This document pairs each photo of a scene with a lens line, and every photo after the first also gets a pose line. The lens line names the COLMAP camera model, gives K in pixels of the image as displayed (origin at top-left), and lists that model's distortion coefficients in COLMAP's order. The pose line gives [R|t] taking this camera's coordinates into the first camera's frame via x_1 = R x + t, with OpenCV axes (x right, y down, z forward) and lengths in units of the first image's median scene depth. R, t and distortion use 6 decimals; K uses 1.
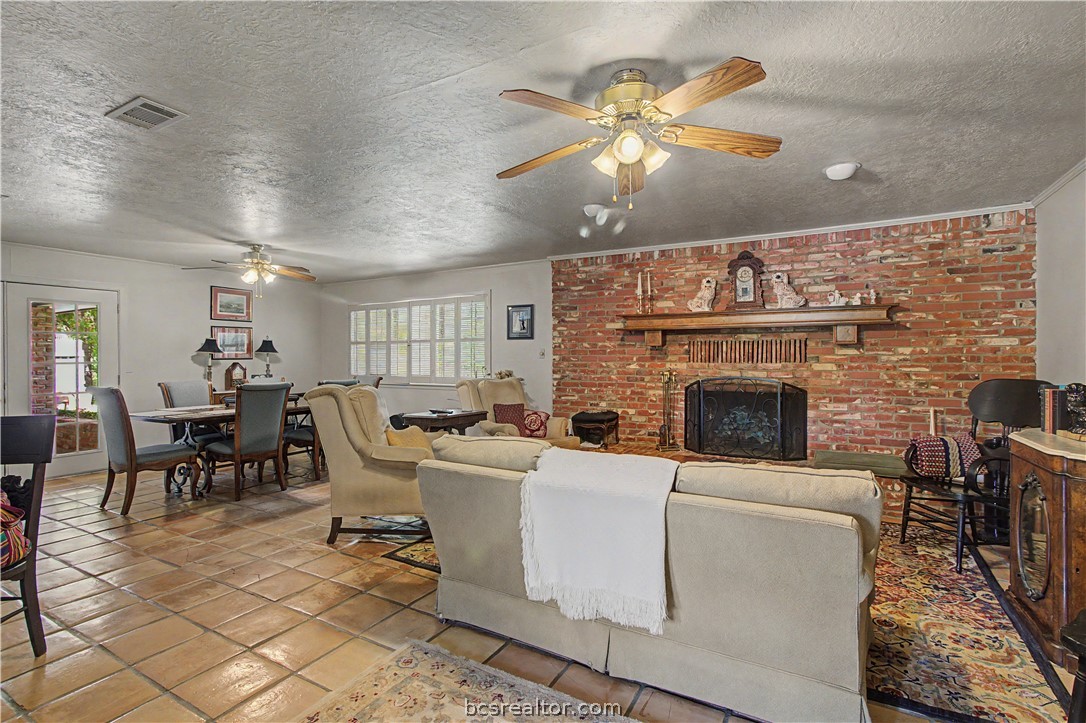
lens RADIAL K [[506.9, 0, 537.8], [0, 506.9, 355.8], [0, 0, 1]] dist [-0.013062, 0.000938]
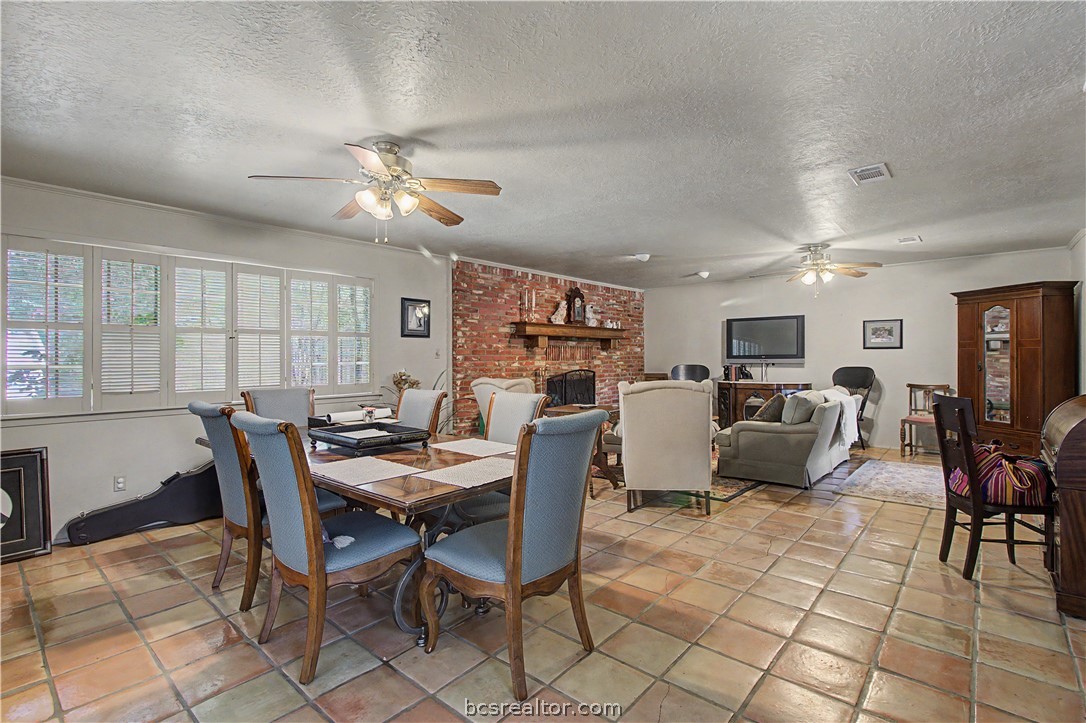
lens RADIAL K [[506.9, 0, 536.1], [0, 506.9, 362.3], [0, 0, 1]] dist [-0.013062, 0.000938]
pose [[0.220563, -0.001440, 0.975372, -0.999723], [0.013783, 0.999904, -0.001641, 0.018435], [-0.975275, 0.013806, 0.220562, 0.700971]]
